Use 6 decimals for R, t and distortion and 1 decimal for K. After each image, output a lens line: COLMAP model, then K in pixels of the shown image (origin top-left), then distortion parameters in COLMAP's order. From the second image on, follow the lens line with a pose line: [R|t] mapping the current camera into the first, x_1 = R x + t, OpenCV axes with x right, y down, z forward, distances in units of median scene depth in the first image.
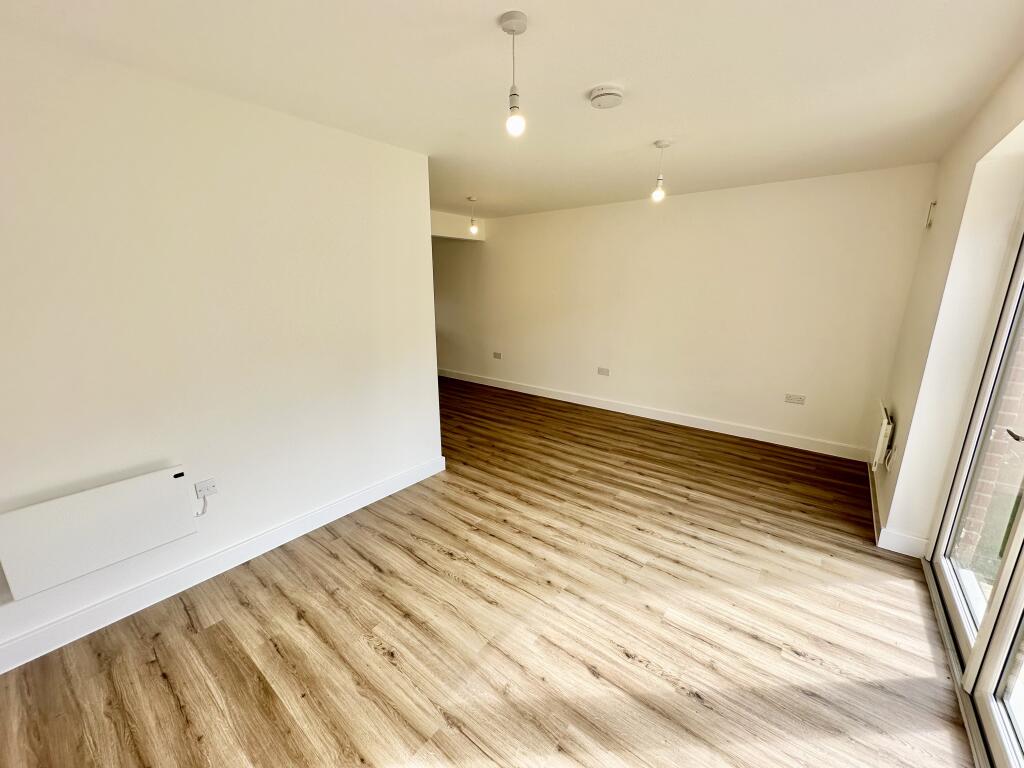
lens RADIAL K [[406.2, 0, 511.3], [0, 406.2, 382.0], [0, 0, 1]] dist [0.000371, 0.000811]
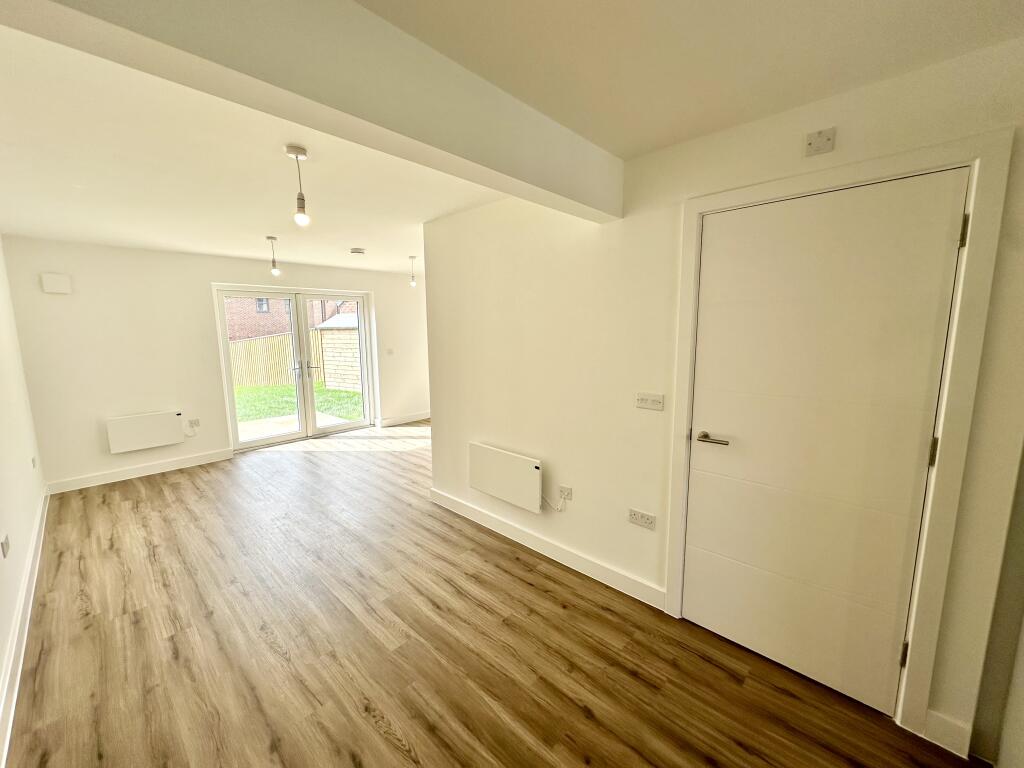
lens RADIAL K [[406.2, 0, 510.3], [0, 406.2, 384.4], [0, 0, 1]] dist [0.000371, 0.000811]
pose [[-0.996551, -0.000064, 0.082981, -0.530257], [0.030652, 0.928992, 0.368829, -0.527150], [-0.077112, 0.370101, -0.925786, 2.148009]]
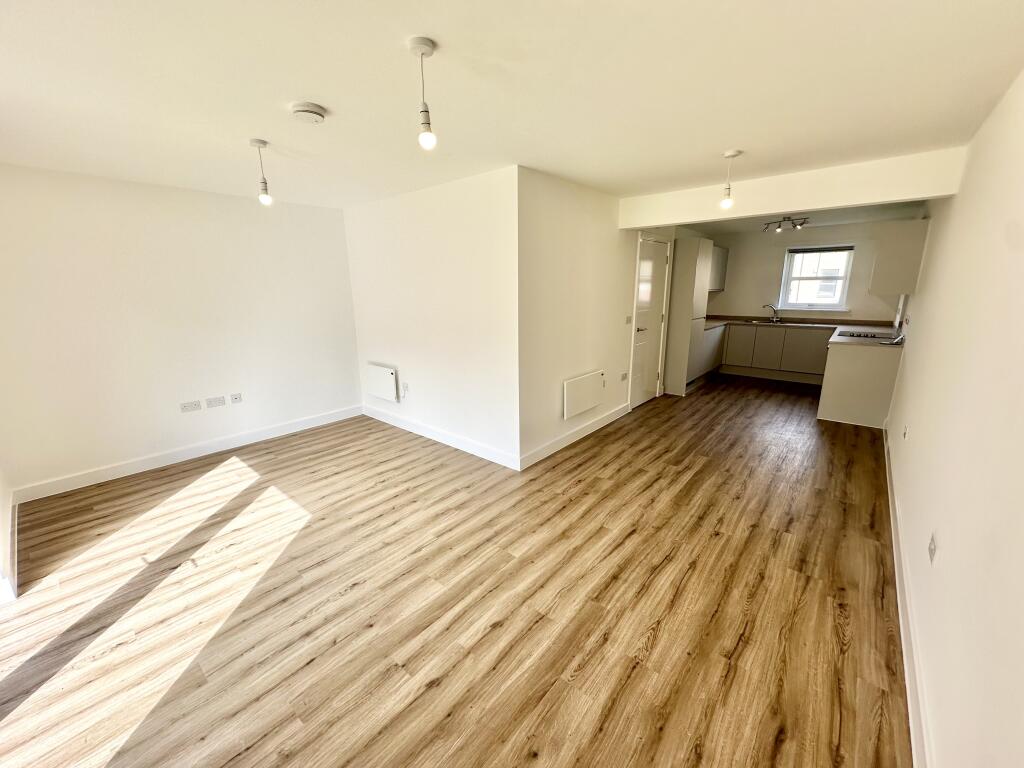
lens RADIAL K [[406.2, 0, 511.1], [0, 406.2, 383.5], [0, 0, 1]] dist [0.000371, 0.000811]
pose [[-0.030040, 0.234656, -0.971614, 0.888965], [-0.224786, 0.945568, 0.235316, -0.259737], [0.973945, 0.225474, 0.024343, 1.044614]]
